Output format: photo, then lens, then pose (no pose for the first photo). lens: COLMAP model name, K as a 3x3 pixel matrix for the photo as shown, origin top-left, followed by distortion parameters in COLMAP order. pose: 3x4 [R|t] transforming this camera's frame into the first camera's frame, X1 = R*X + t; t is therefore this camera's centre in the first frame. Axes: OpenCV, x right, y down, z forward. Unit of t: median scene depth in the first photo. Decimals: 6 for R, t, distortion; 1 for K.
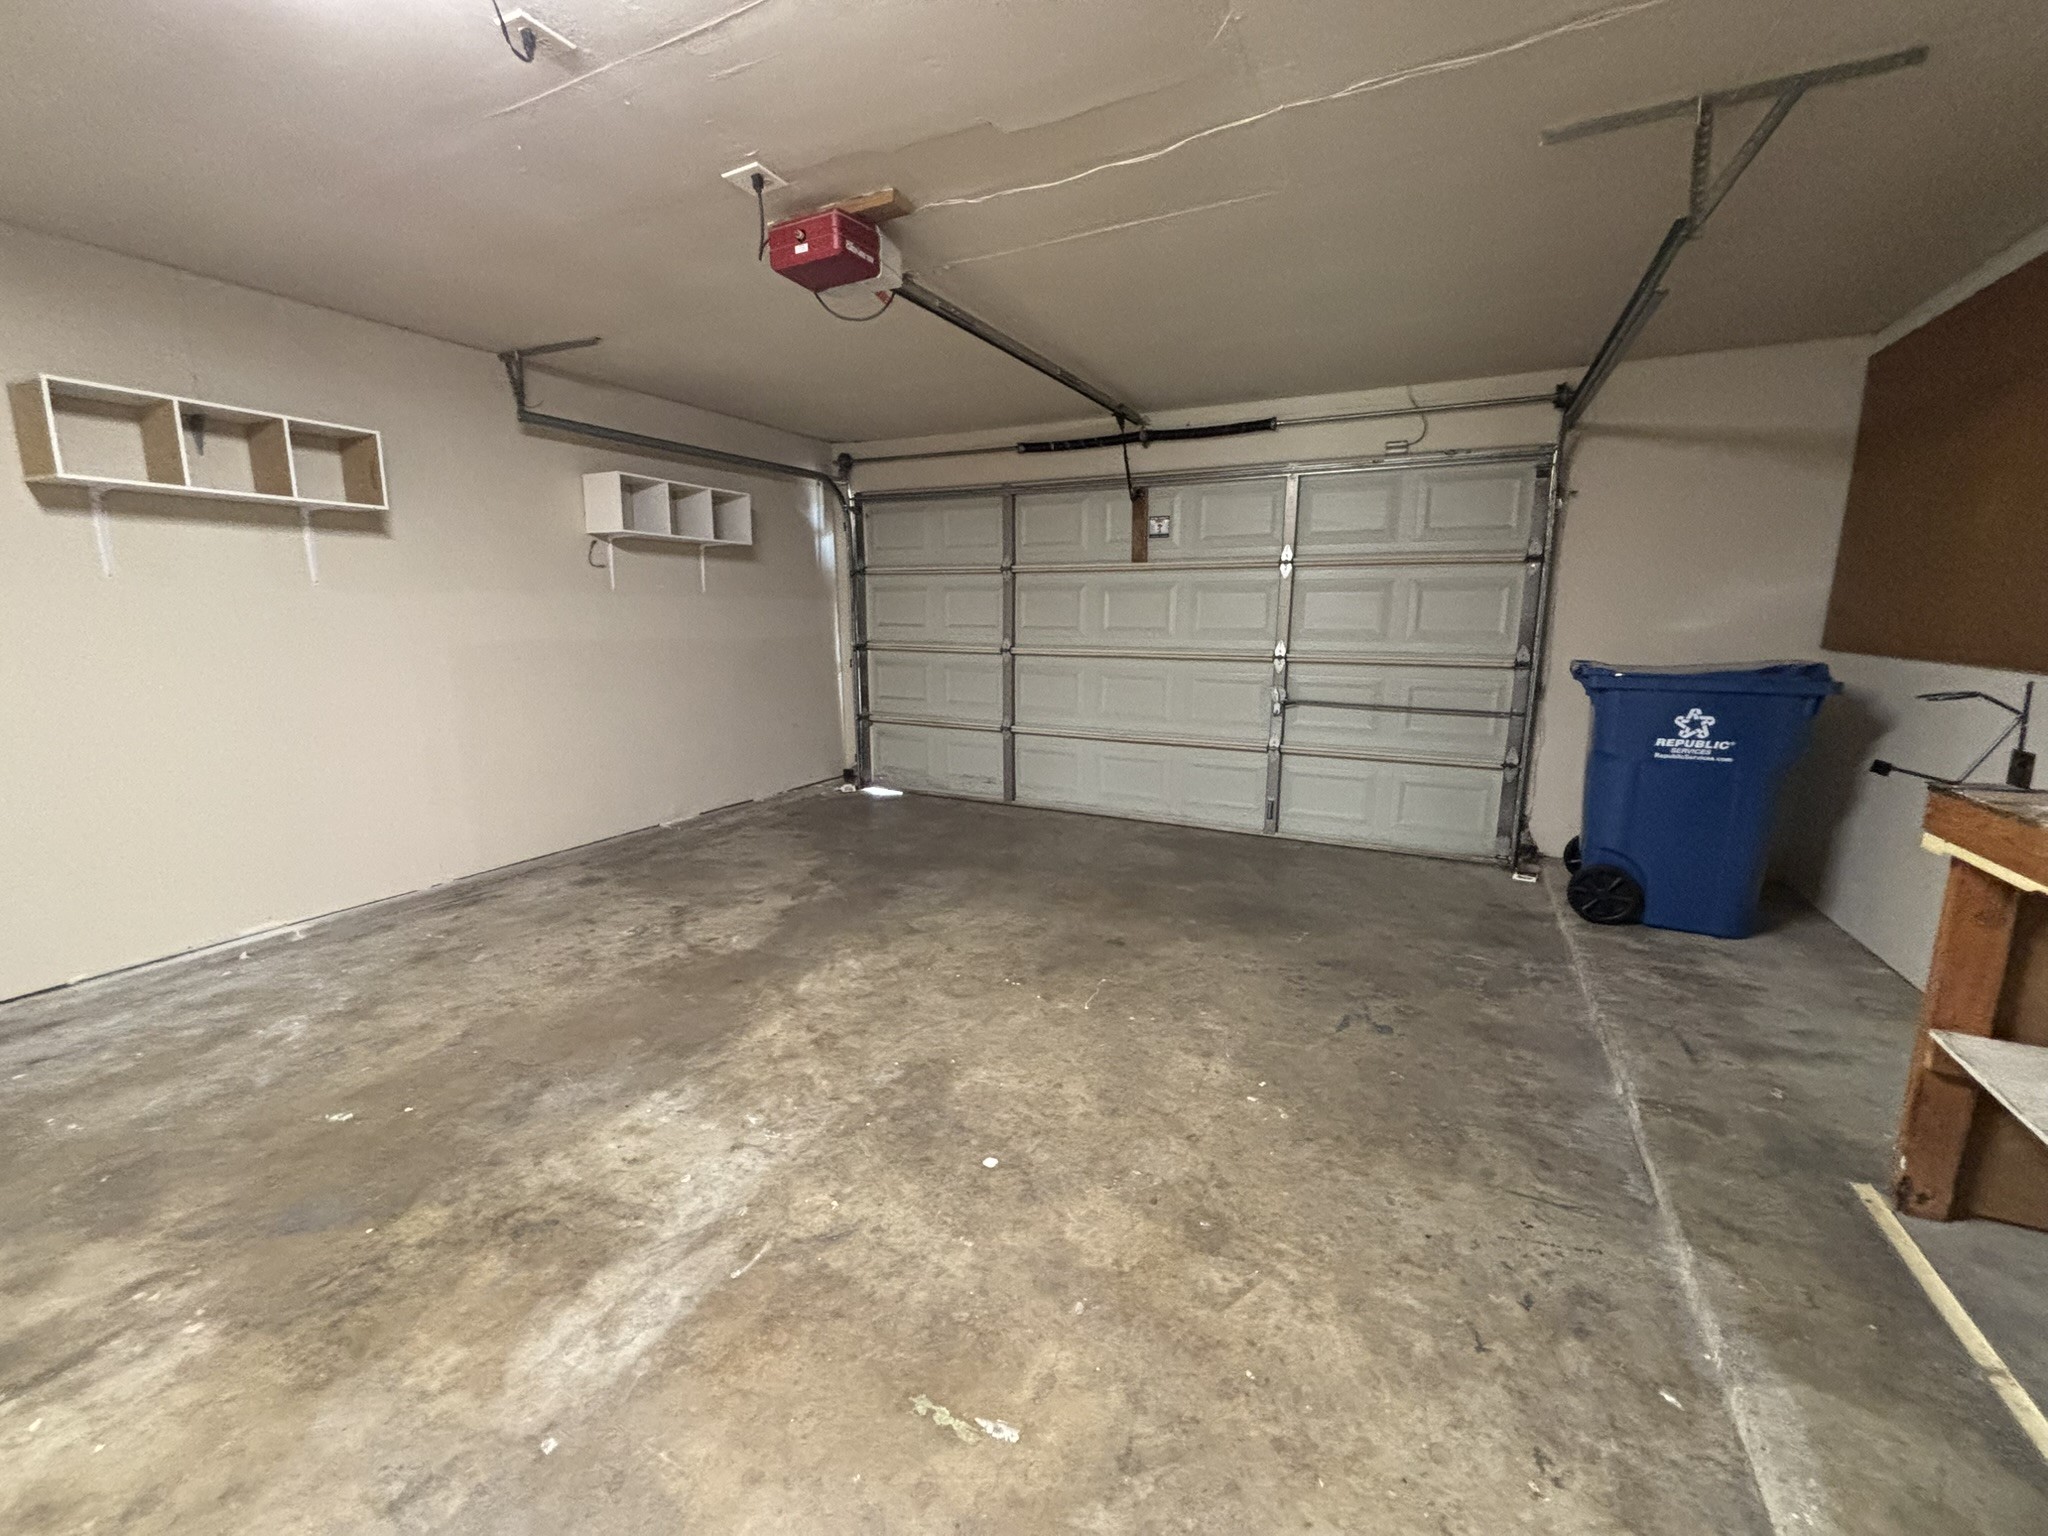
lens RADIAL K [[832.9, 0, 1023.5], [0, 832.9, 760.1], [0, 0, 1]] dist [0.004221, -0.001551]
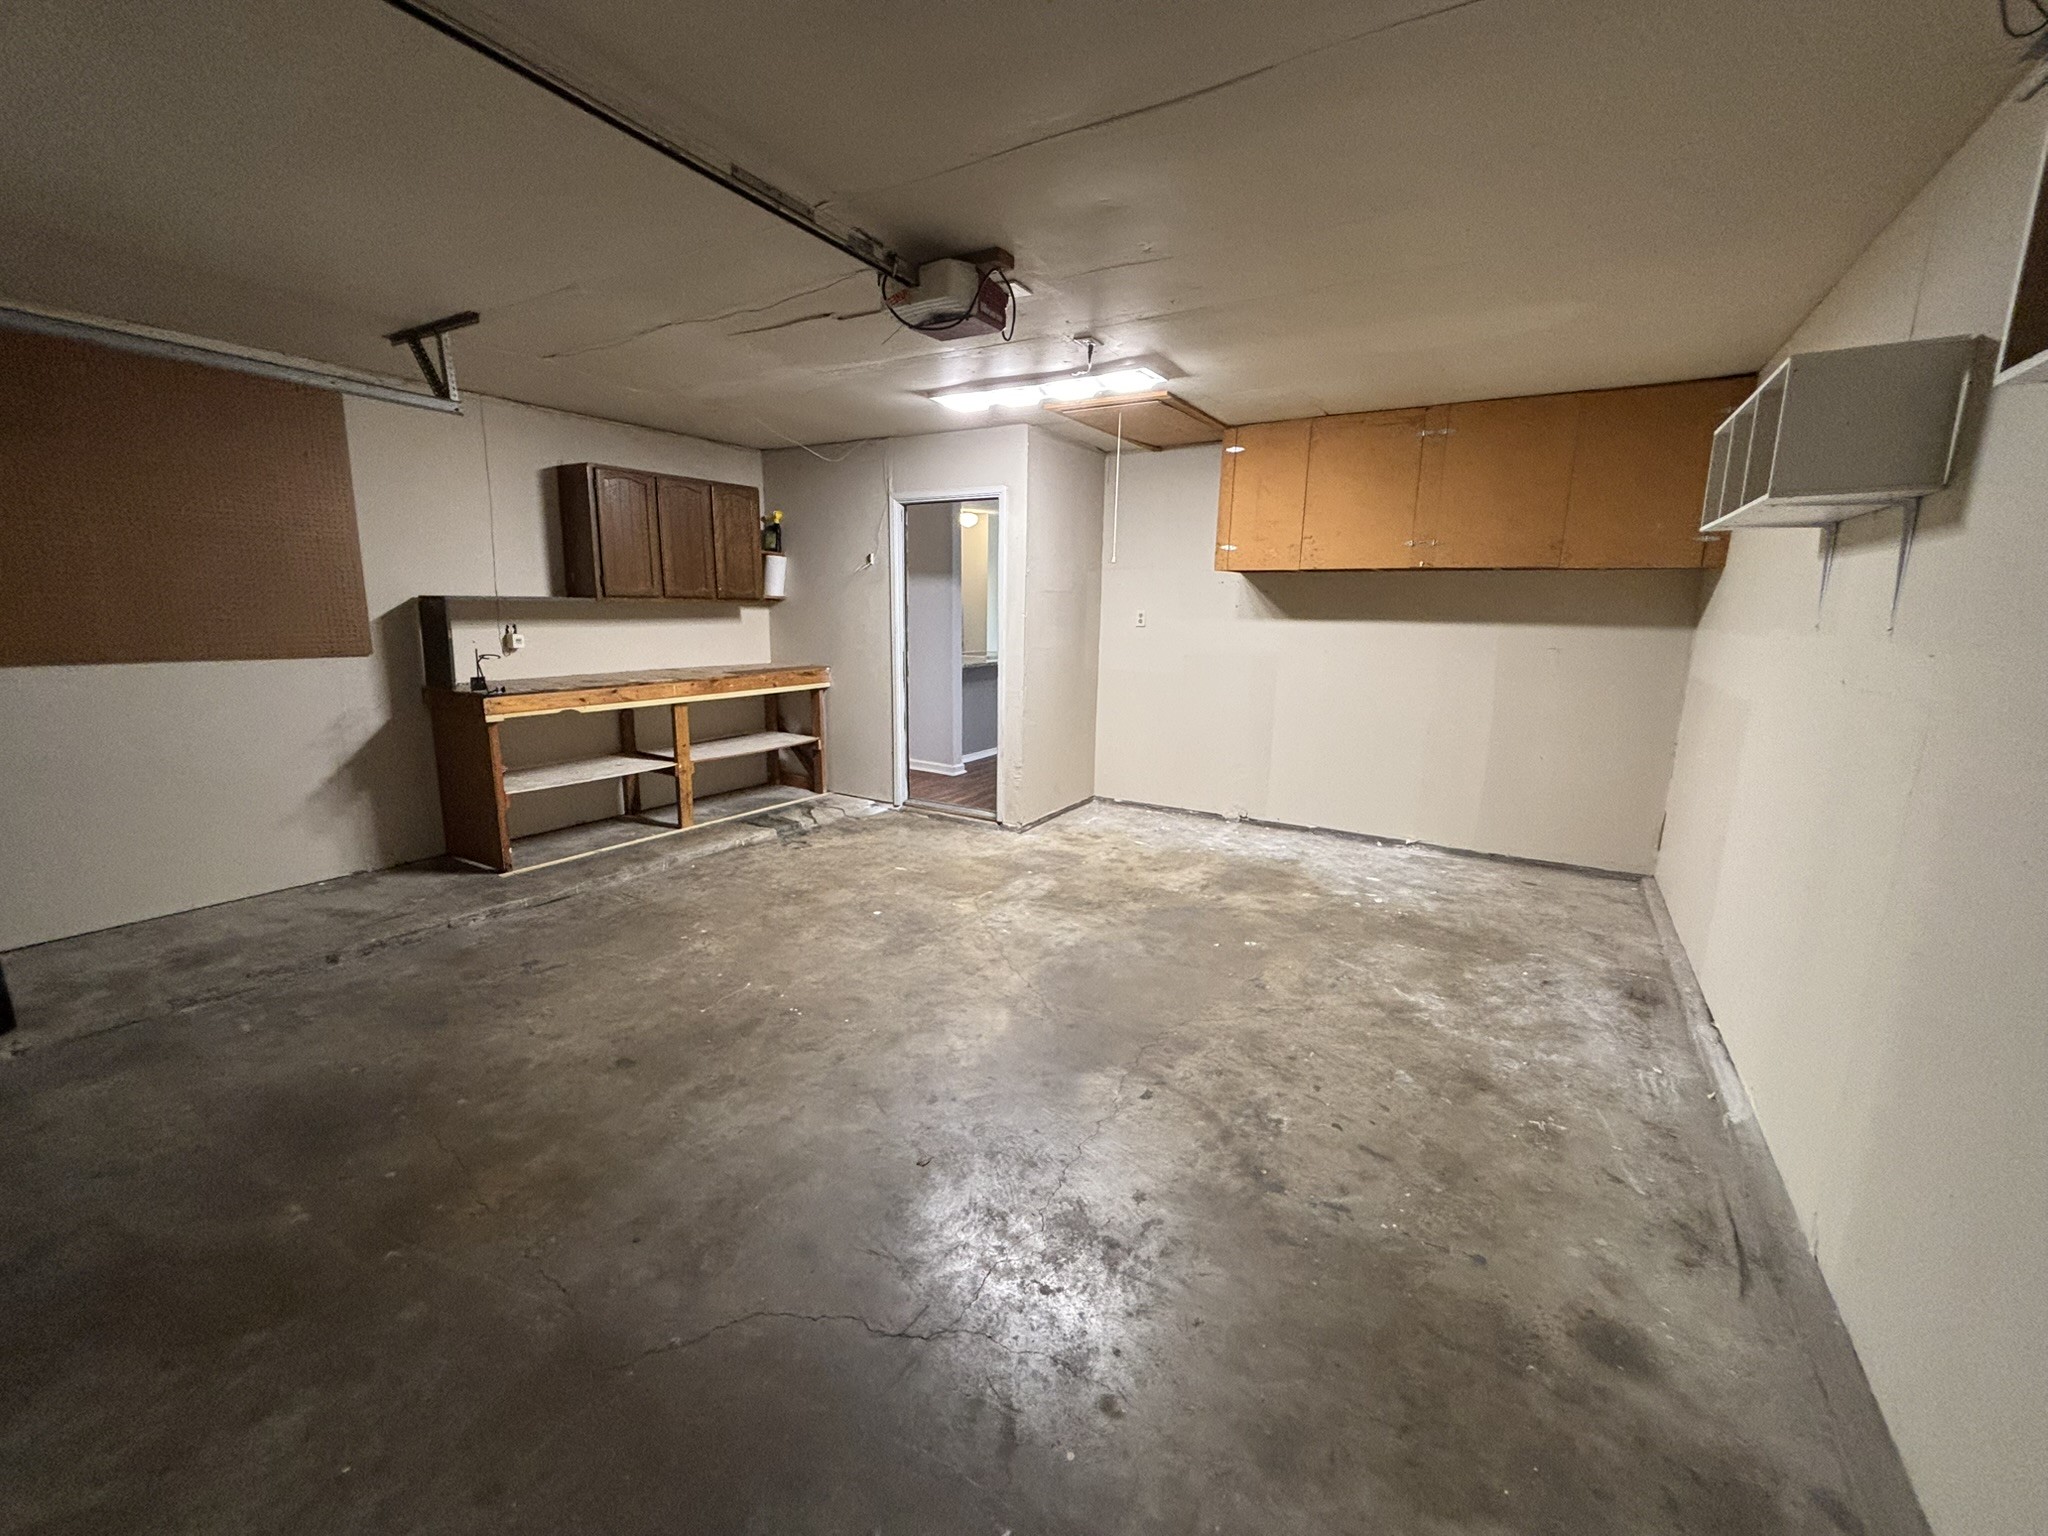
lens RADIAL K [[832.9, 0, 1025.8], [0, 832.9, 763.9], [0, 0, 1]] dist [0.004221, -0.001551]
pose [[-0.996617, -0.034661, 0.074516, -0.421979], [-0.005799, 0.934109, 0.356940, -0.439736], [-0.081978, 0.355301, -0.931150, 2.161532]]
